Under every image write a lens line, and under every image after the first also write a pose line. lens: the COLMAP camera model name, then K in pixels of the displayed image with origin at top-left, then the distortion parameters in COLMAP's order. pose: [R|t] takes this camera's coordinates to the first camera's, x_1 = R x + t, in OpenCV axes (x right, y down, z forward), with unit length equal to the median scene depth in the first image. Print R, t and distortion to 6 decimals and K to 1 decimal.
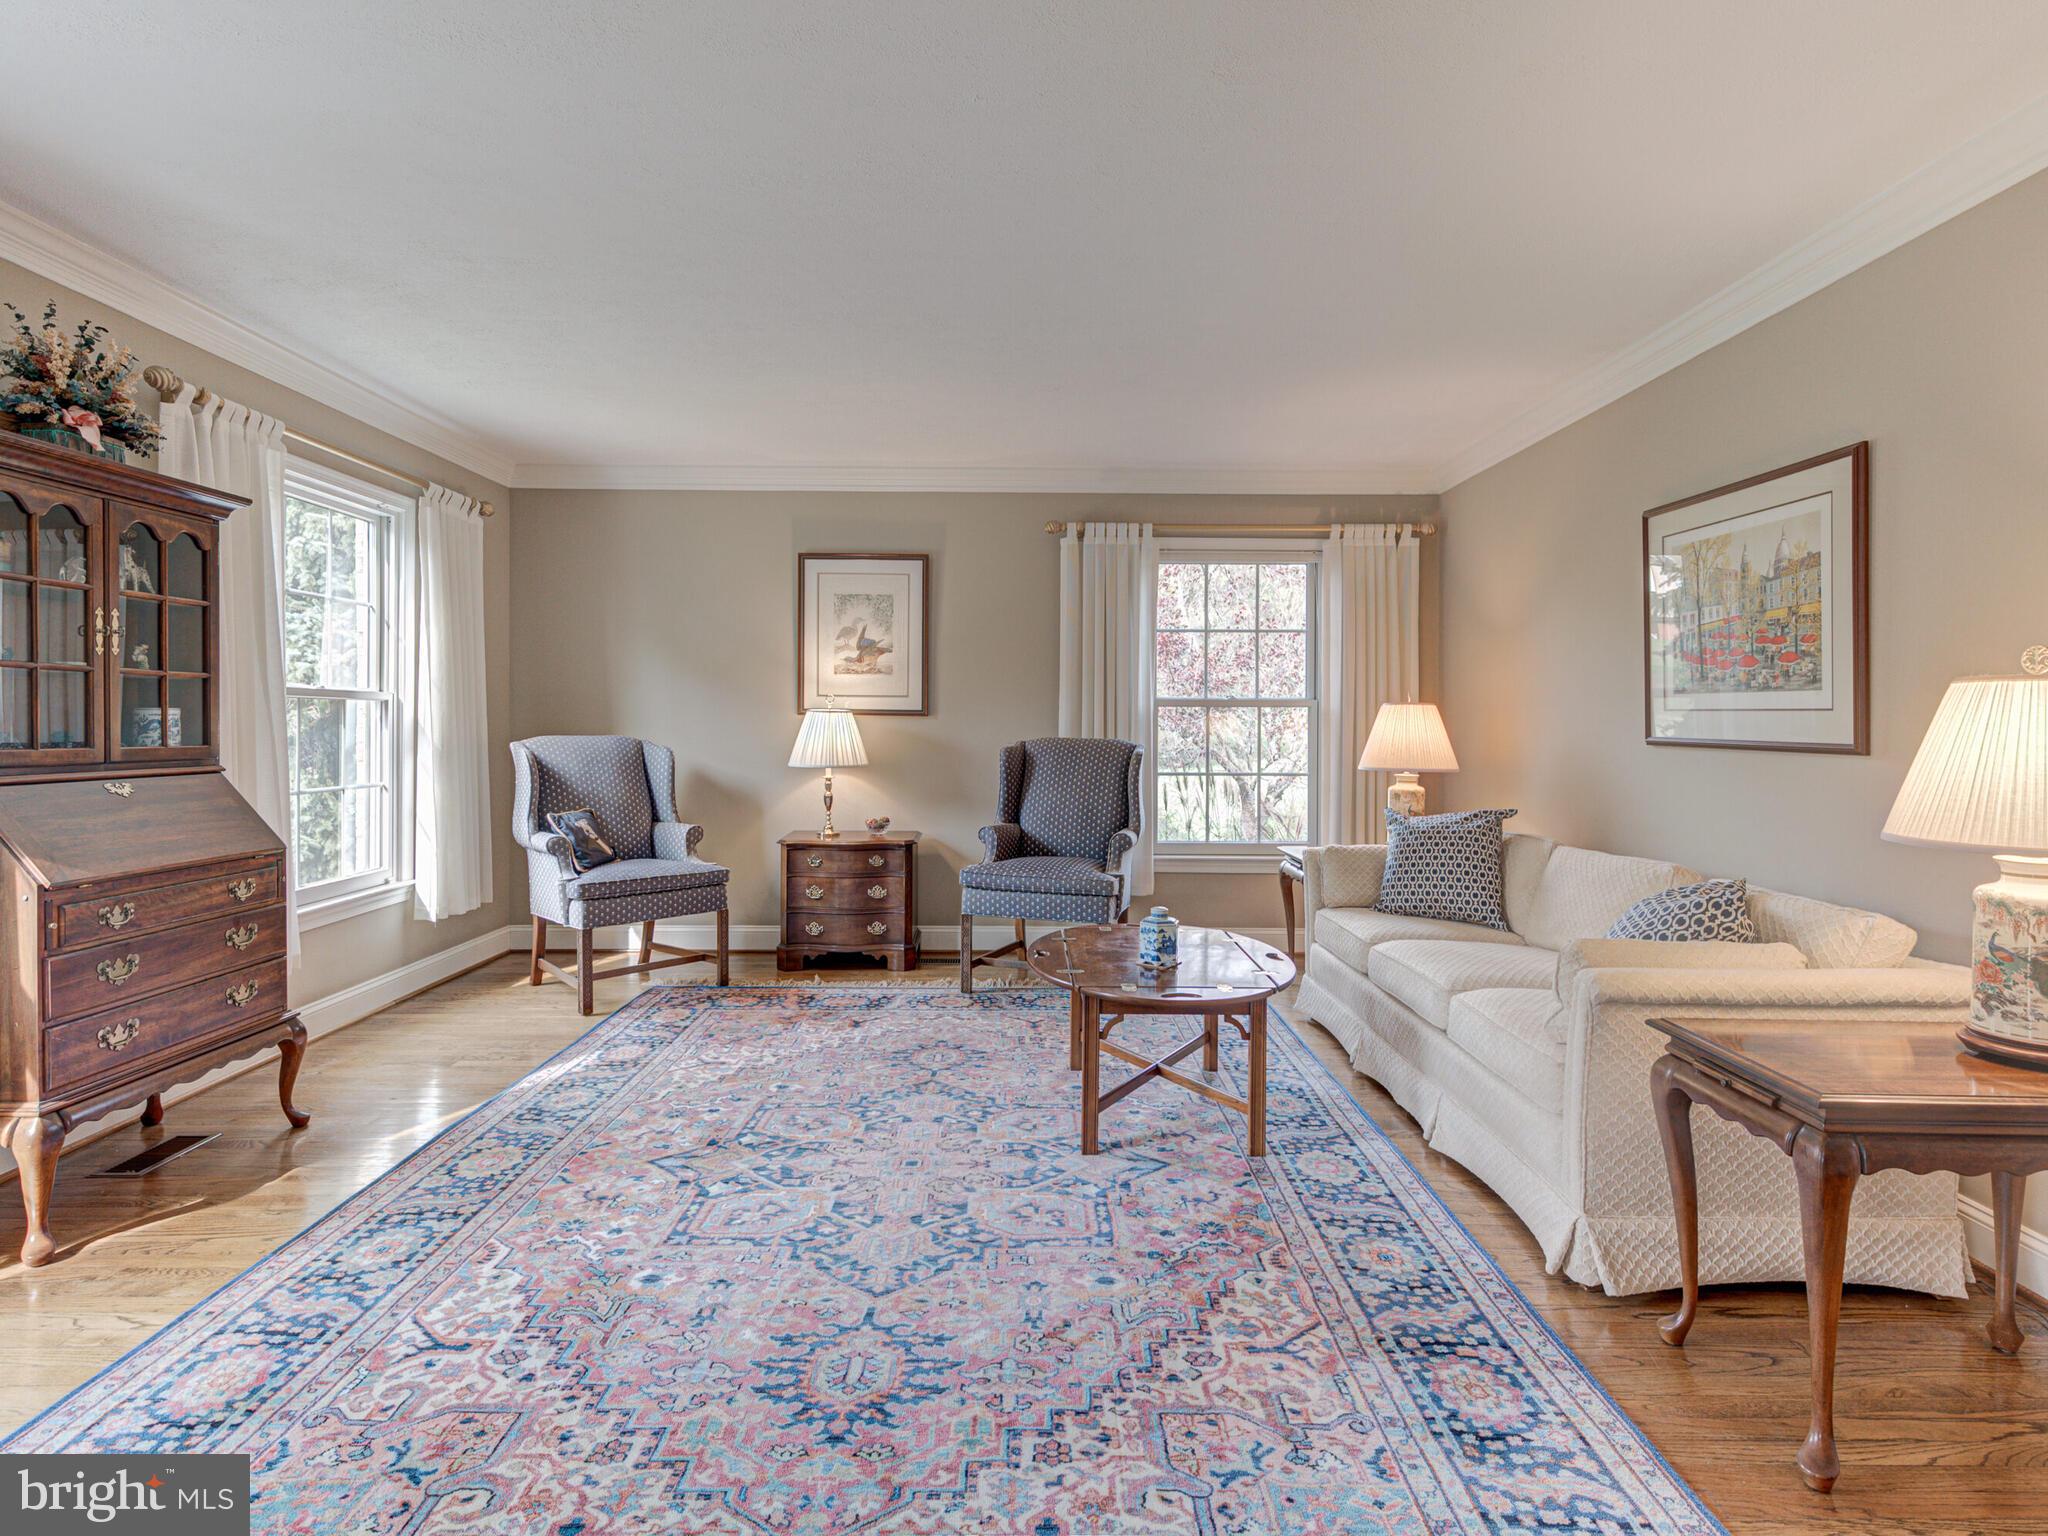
lens RADIAL K [[1070.8, 0, 1020.3], [0, 1070.8, 725.4], [0, 0, 1]] dist [0.000082, -0.001676]
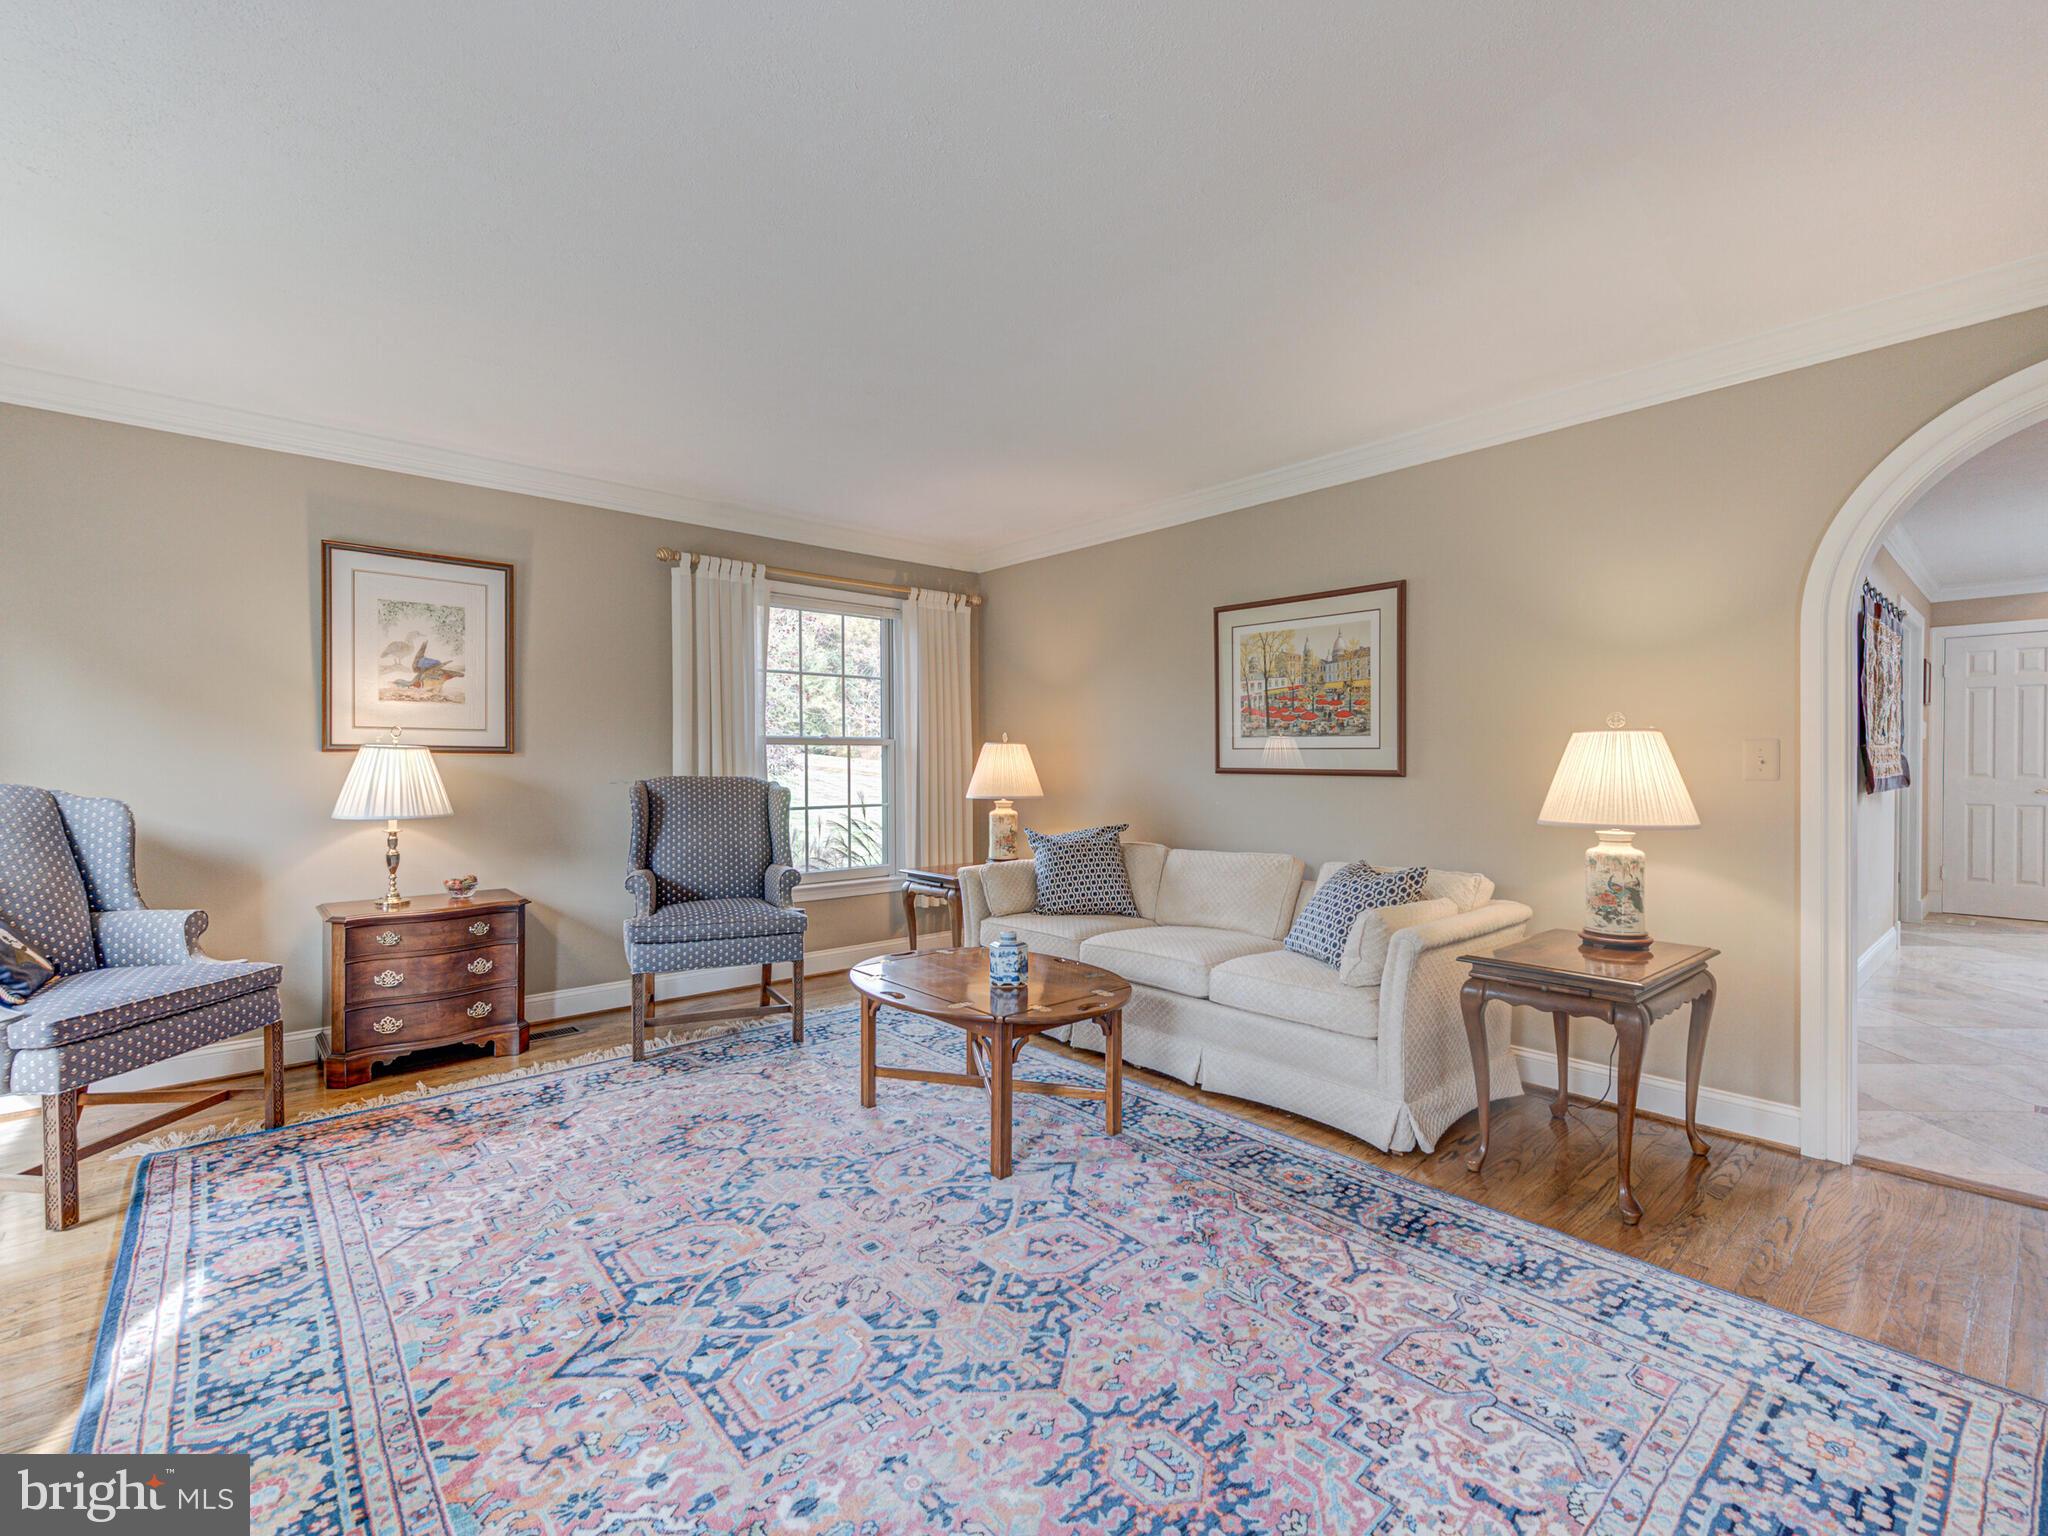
lens RADIAL K [[919.9, 0, 1024.0], [0, 919.9, 768.0], [0, 0, 1]] dist [0.002763, -0.000177]
pose [[0.745777, -0.010567, 0.666112, -0.322817], [0.006965, 0.999943, 0.008065, -0.000338], [-0.666159, -0.001375, 0.745808, 0.208353]]
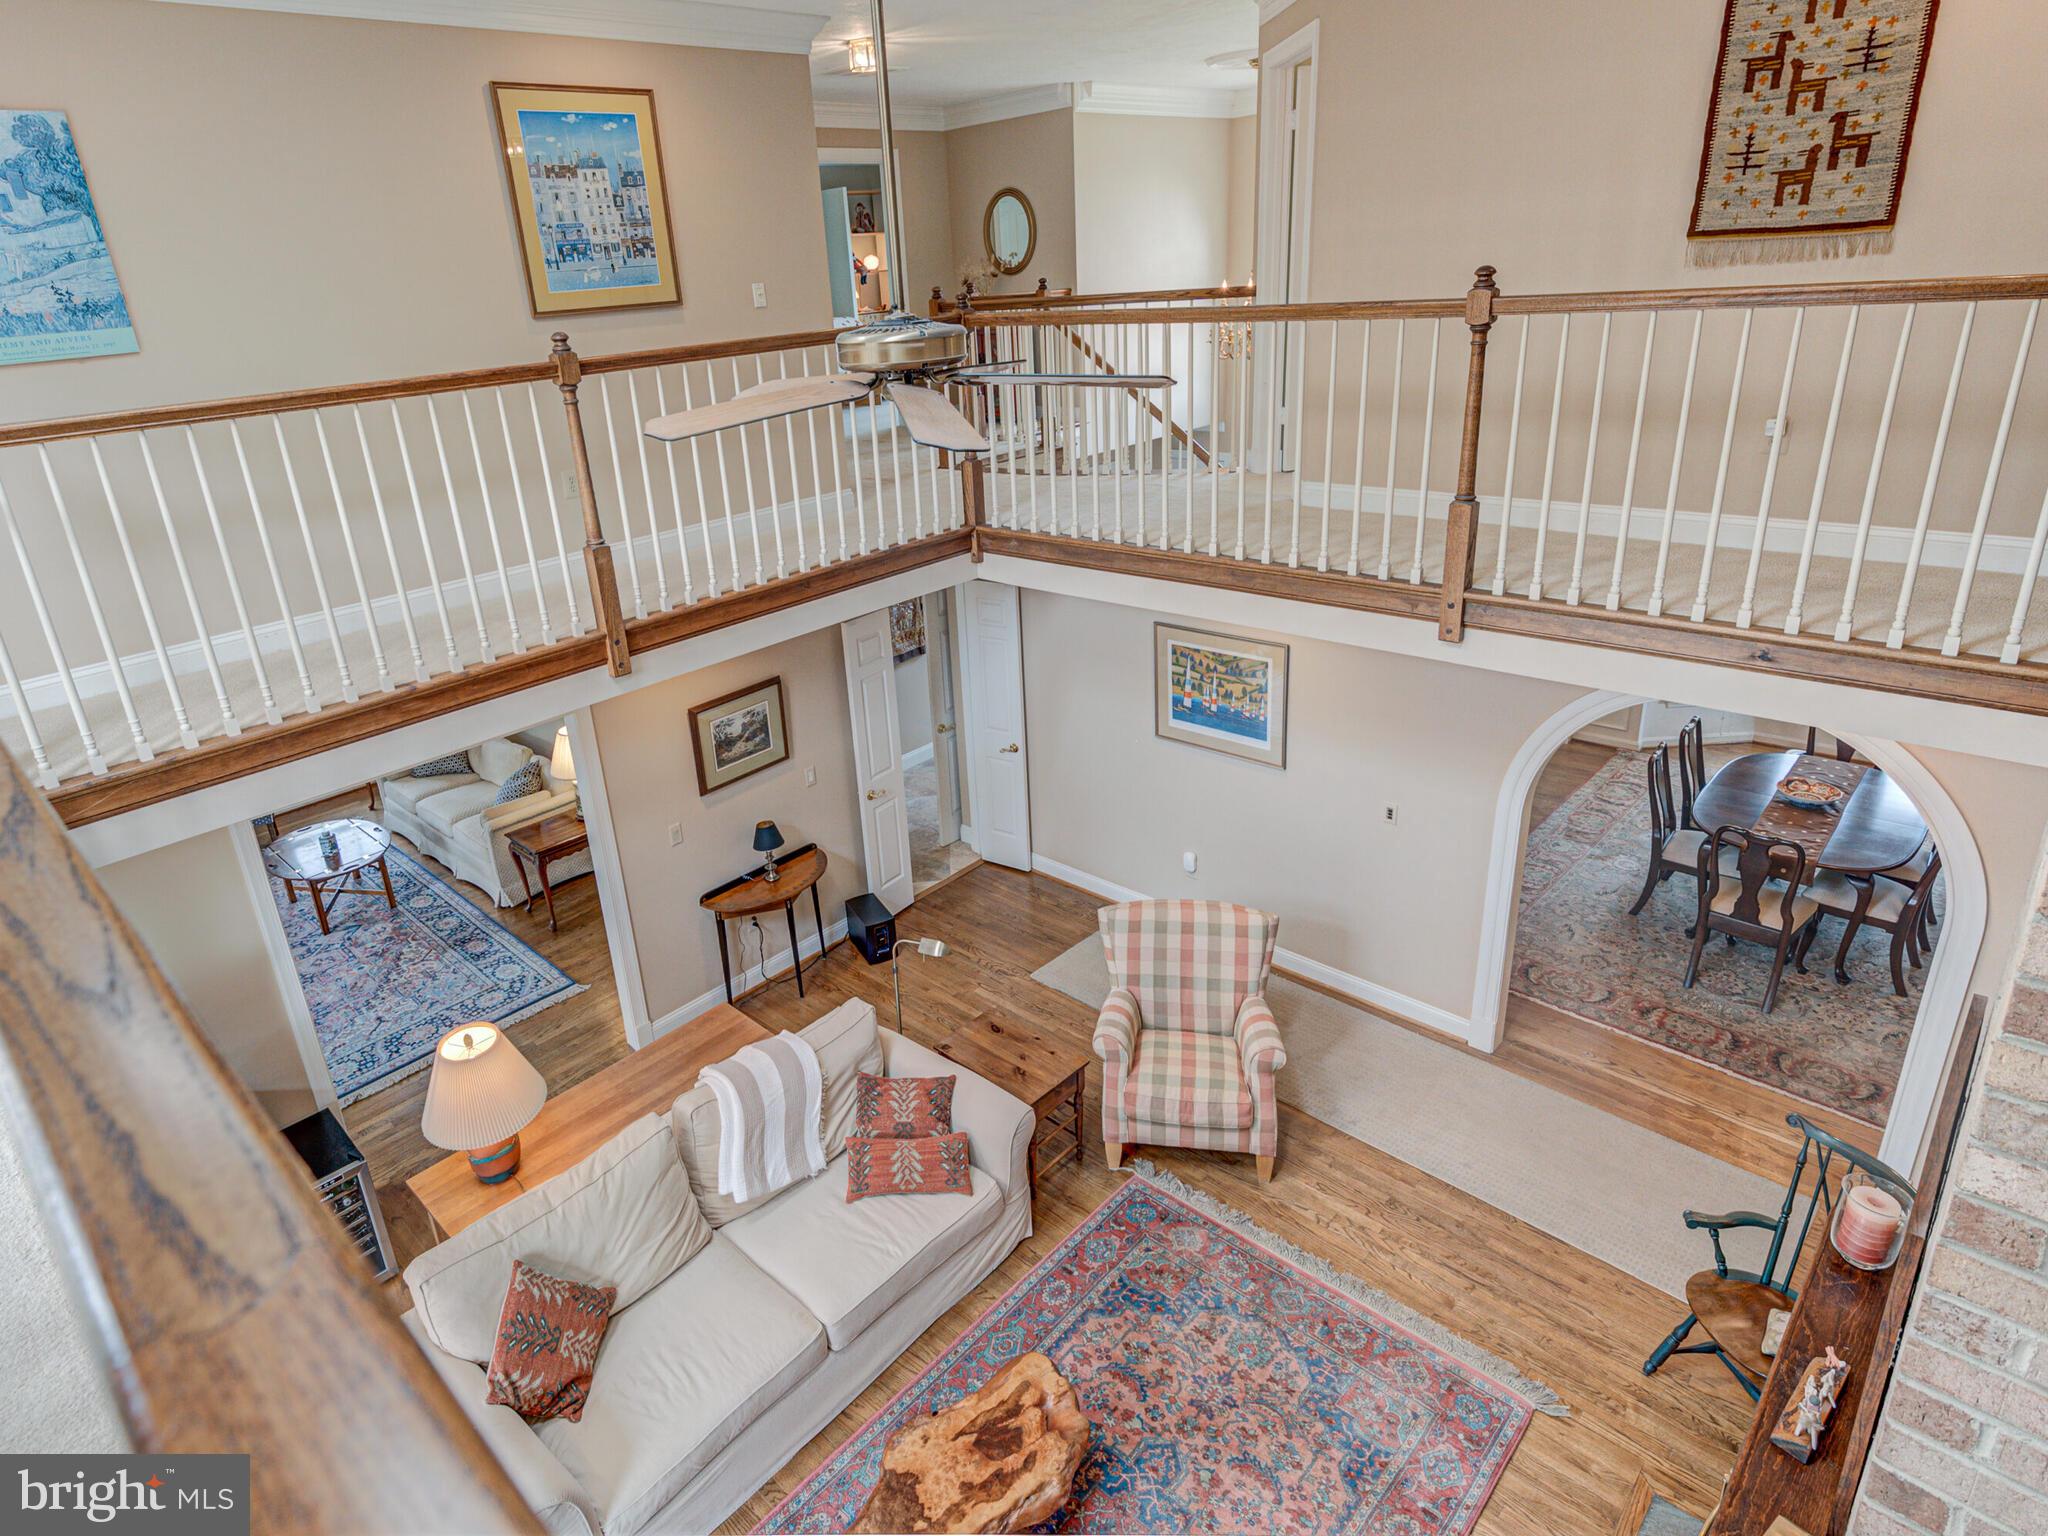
lens RADIAL K [[1180.8, 0, 1021.3], [0, 1180.8, 693.1], [0, 0, 1]] dist [0.001425, 0.000030]
pose [[0.674078, -0.295150, 0.677130, -0.364532], [0.050121, 0.932864, 0.356725, -0.695508], [-0.736957, -0.206522, 0.643617, -1.263146]]
